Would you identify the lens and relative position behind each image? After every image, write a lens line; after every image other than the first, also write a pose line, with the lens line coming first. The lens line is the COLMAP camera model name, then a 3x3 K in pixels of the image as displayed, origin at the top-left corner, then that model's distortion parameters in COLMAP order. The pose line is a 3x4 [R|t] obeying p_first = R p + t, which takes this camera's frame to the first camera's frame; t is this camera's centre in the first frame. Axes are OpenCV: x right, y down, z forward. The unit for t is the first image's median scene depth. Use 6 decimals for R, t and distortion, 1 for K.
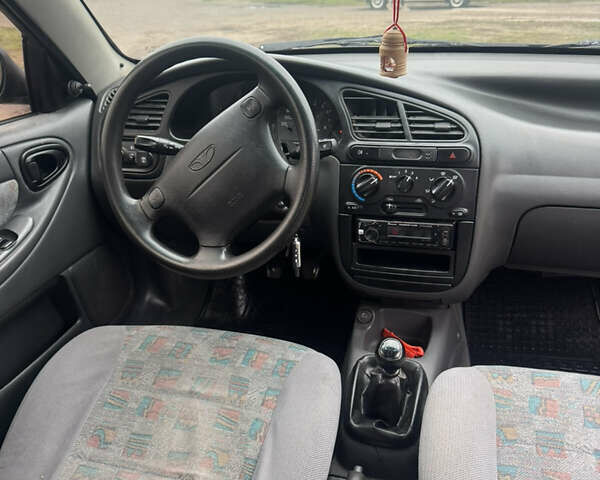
lens RADIAL K [[561.0, 0, 295.3], [0, 561.0, 242.7], [0, 0, 1]] dist [0.104474, -0.194343]
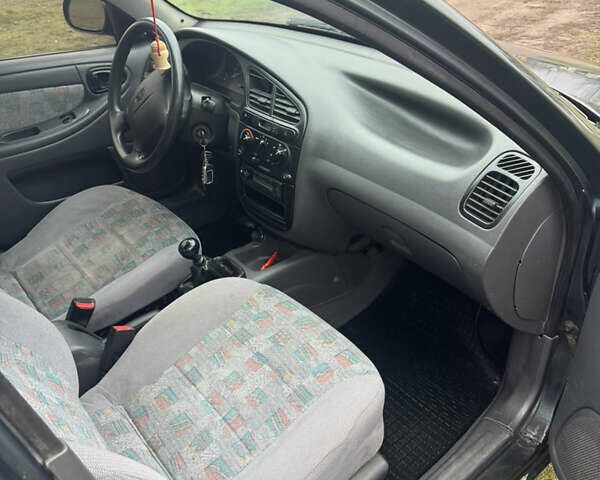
lens RADIAL K [[554.0, 0, 300.0], [0, 554.0, 240.0], [0, 0, 1]] dist [0.176423, -0.409849]
pose [[0.821896, 0.329771, -0.464475, 0.977079], [-0.270727, 0.943548, 0.190851, -0.170950], [0.501192, -0.031114, 0.864777, -0.141389]]
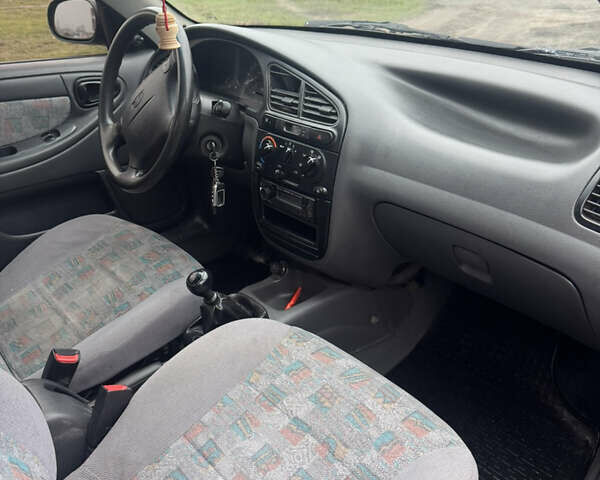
lens RADIAL K [[554.0, 0, 300.0], [0, 554.0, 240.0], [0, 0, 1]] dist [0.176423, -0.409849]
pose [[0.837399, 0.274886, -0.472442, 0.783791], [-0.255169, 0.960974, 0.106851, -0.065102], [0.483376, 0.031076, 0.874861, 0.041327]]
